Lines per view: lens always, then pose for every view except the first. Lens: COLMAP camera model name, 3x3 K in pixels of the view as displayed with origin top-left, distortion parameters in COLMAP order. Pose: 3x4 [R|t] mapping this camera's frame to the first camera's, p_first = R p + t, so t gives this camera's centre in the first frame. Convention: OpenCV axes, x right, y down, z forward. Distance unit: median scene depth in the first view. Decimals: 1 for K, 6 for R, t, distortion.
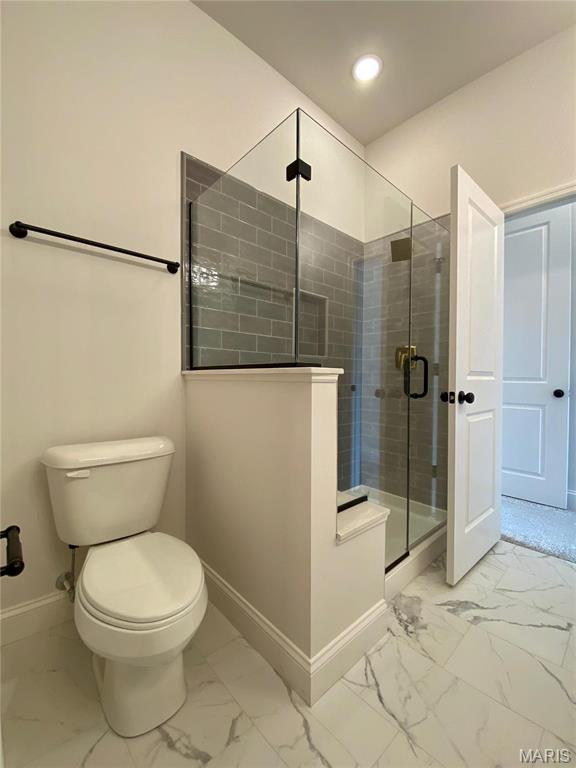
lens RADIAL K [[313.8, 0, 285.4], [0, 313.8, 380.4], [0, 0, 1]] dist [0.001372, -0.010960]
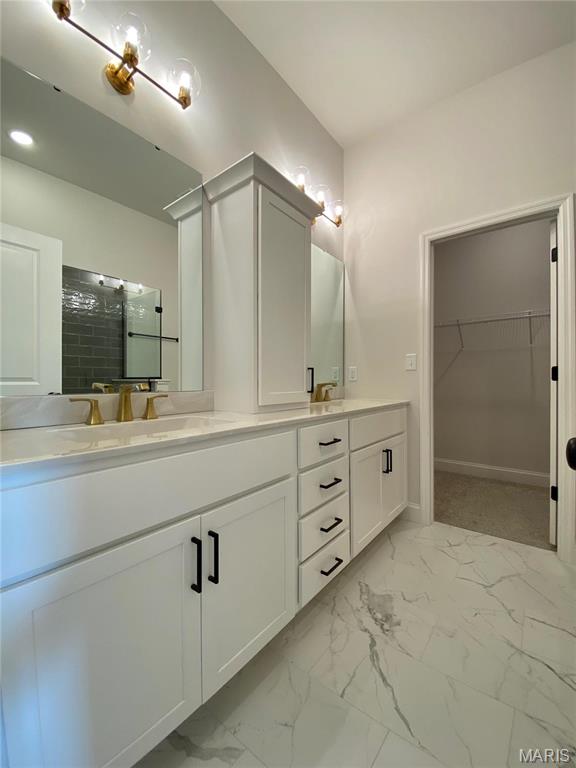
lens RADIAL K [[313.8, 0, 284.2], [0, 313.8, 380.1], [0, 0, 1]] dist [0.001372, -0.010960]
pose [[-0.987955, 0.000265, -0.154739, 0.891689], [-0.001448, 0.999939, 0.010954, -0.026702], [0.154733, 0.011046, -0.987895, 1.200547]]
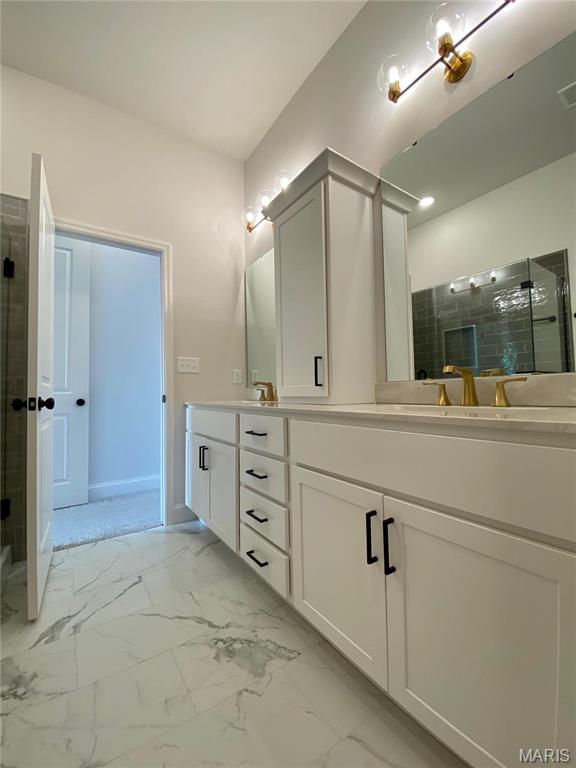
lens RADIAL K [[313.8, 0, 287.2], [0, 313.8, 380.4], [0, 0, 1]] dist [0.001372, -0.010960]
pose [[0.134815, 0.031732, 0.990363, -0.237086], [0.029771, 0.998906, -0.036058, 0.038999], [-0.990423, 0.034345, 0.133723, 0.154109]]
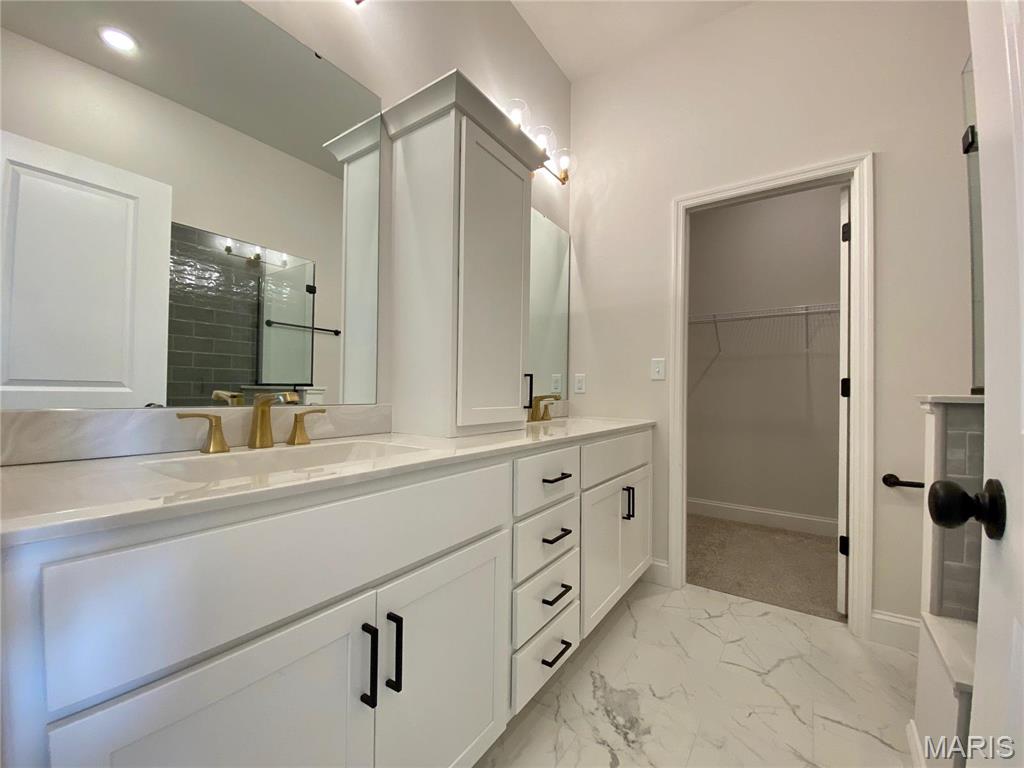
lens RADIAL K [[418.5, 0, 506.0], [0, 418.5, 385.7], [0, 0, 1]] dist [0.001372, -0.010960]
pose [[-0.975614, -0.017259, -0.218815, 0.914088], [-0.017173, 0.999850, -0.002299, -0.025642], [0.218822, 0.001515, -0.975764, 1.151003]]
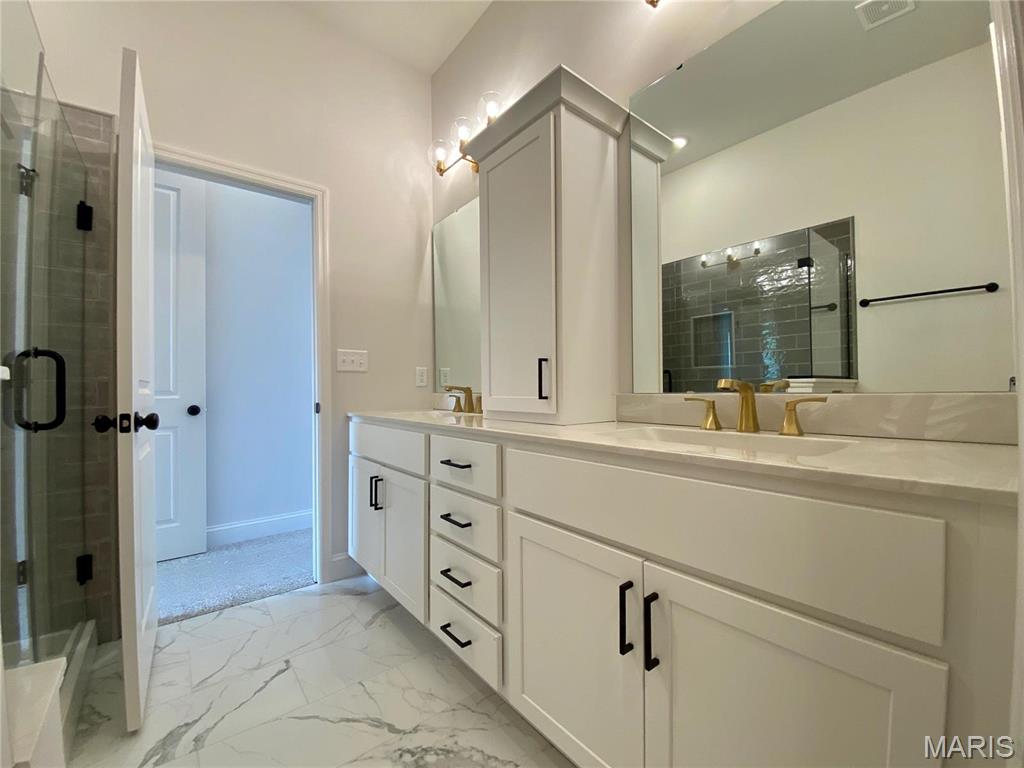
lens RADIAL K [[418.5, 0, 509.1], [0, 418.5, 387.2], [0, 0, 1]] dist [0.001372, -0.010960]
pose [[0.062501, 0.001998, 0.998043, -0.208552], [0.019543, 0.999804, -0.003226, 0.002395], [-0.997854, 0.019706, 0.062450, 0.199971]]
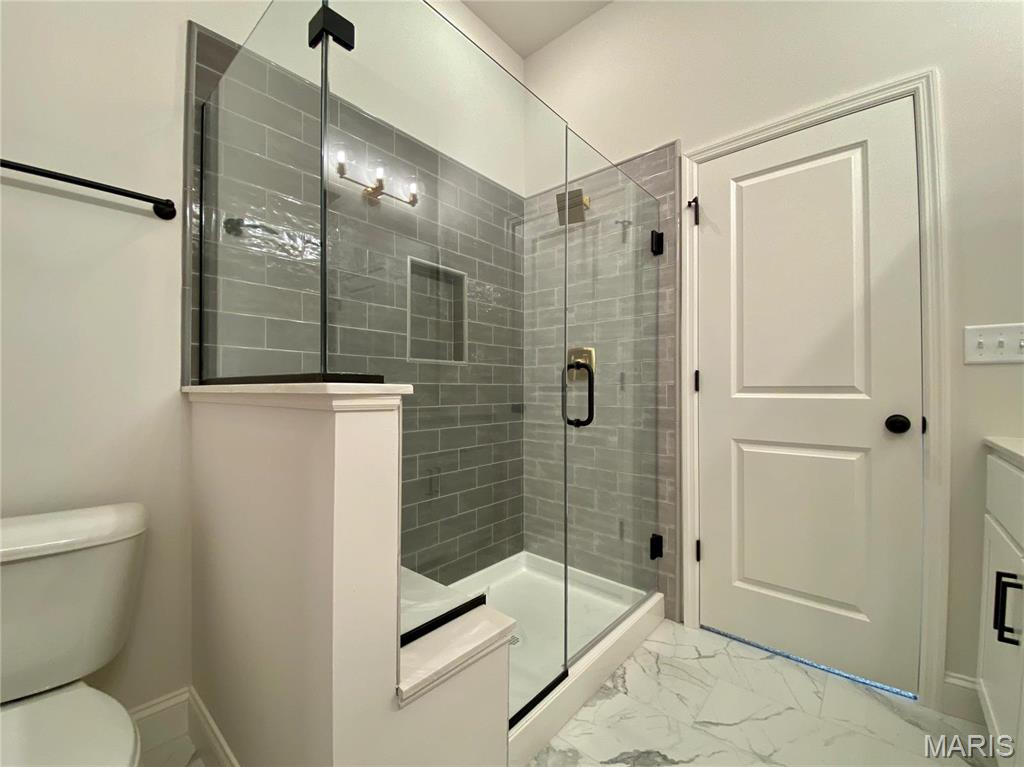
lens RADIAL K [[418.5, 0, 506.5], [0, 418.5, 384.3], [0, 0, 1]] dist [0.001372, -0.010960]
pose [[0.993791, -0.002384, 0.111235, 0.181104], [0.004735, 0.999771, -0.020875, -0.014411], [-0.111160, 0.021272, 0.993575, 0.163604]]
